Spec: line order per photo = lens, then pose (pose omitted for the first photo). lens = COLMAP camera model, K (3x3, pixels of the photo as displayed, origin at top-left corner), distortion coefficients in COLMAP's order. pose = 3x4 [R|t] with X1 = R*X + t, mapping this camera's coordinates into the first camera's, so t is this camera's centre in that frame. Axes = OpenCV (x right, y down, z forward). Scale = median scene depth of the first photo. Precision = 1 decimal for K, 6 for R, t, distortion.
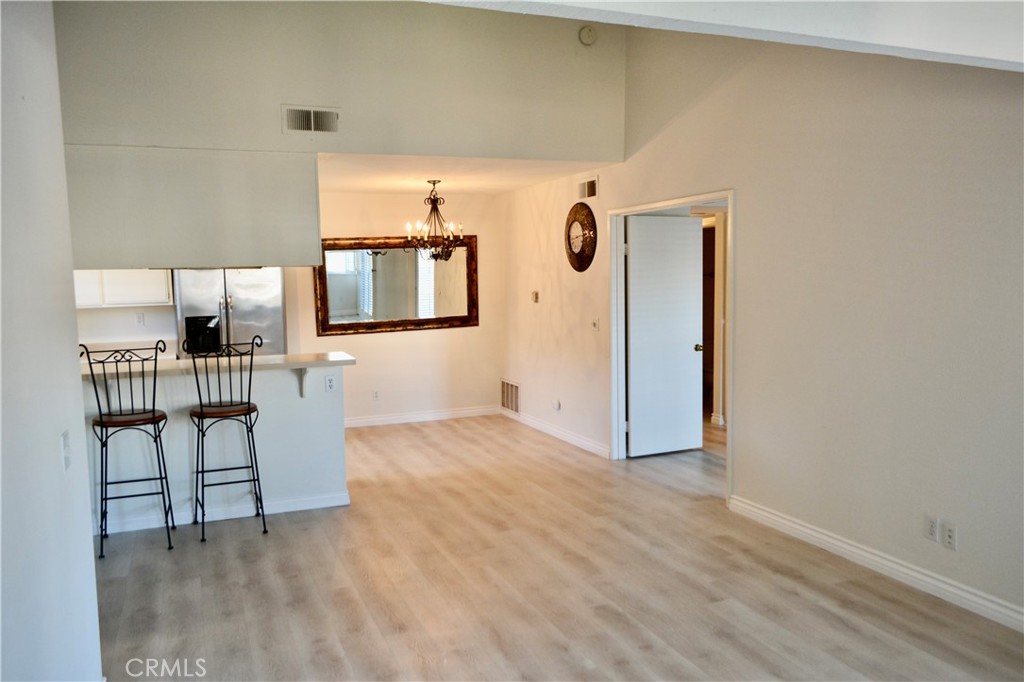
lens RADIAL K [[787.4, 0, 512.0], [0, 787.4, 341.0], [0, 0, 1]] dist [-0.009331, -0.000607]
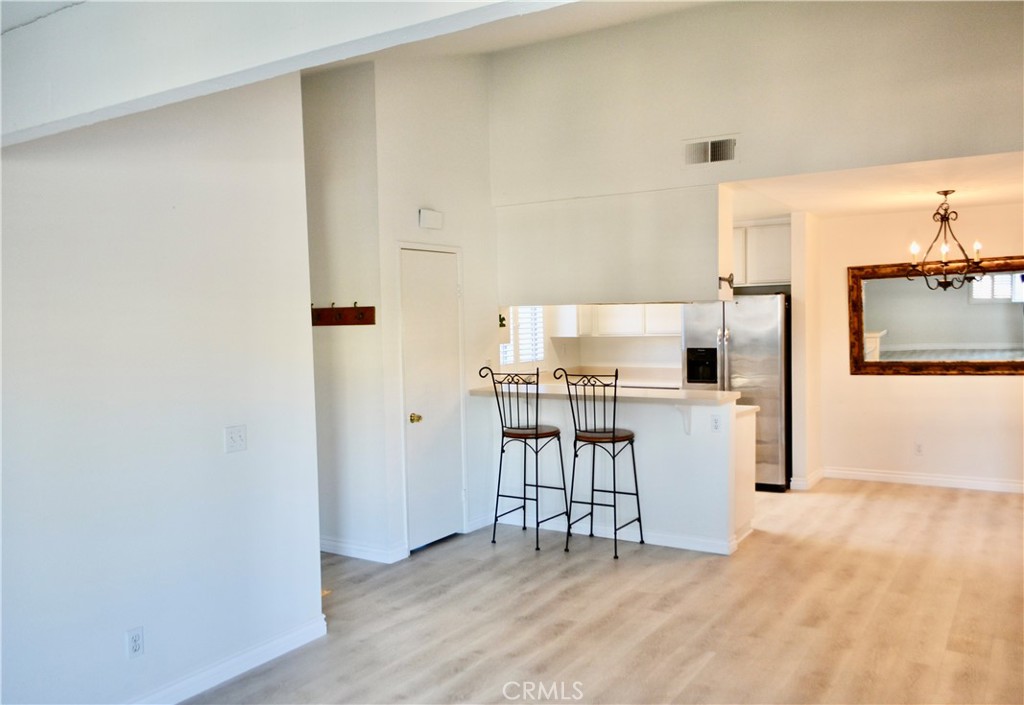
lens RADIAL K [[793.5, 0, 512.0], [0, 793.5, 352.5], [0, 0, 1]] dist [-0.004378, -0.000043]
pose [[0.600398, 0.038904, -0.798754, 0.393352], [-0.057180, 0.998348, 0.005646, -0.023863], [0.797654, 0.042283, 0.601631, 0.224568]]
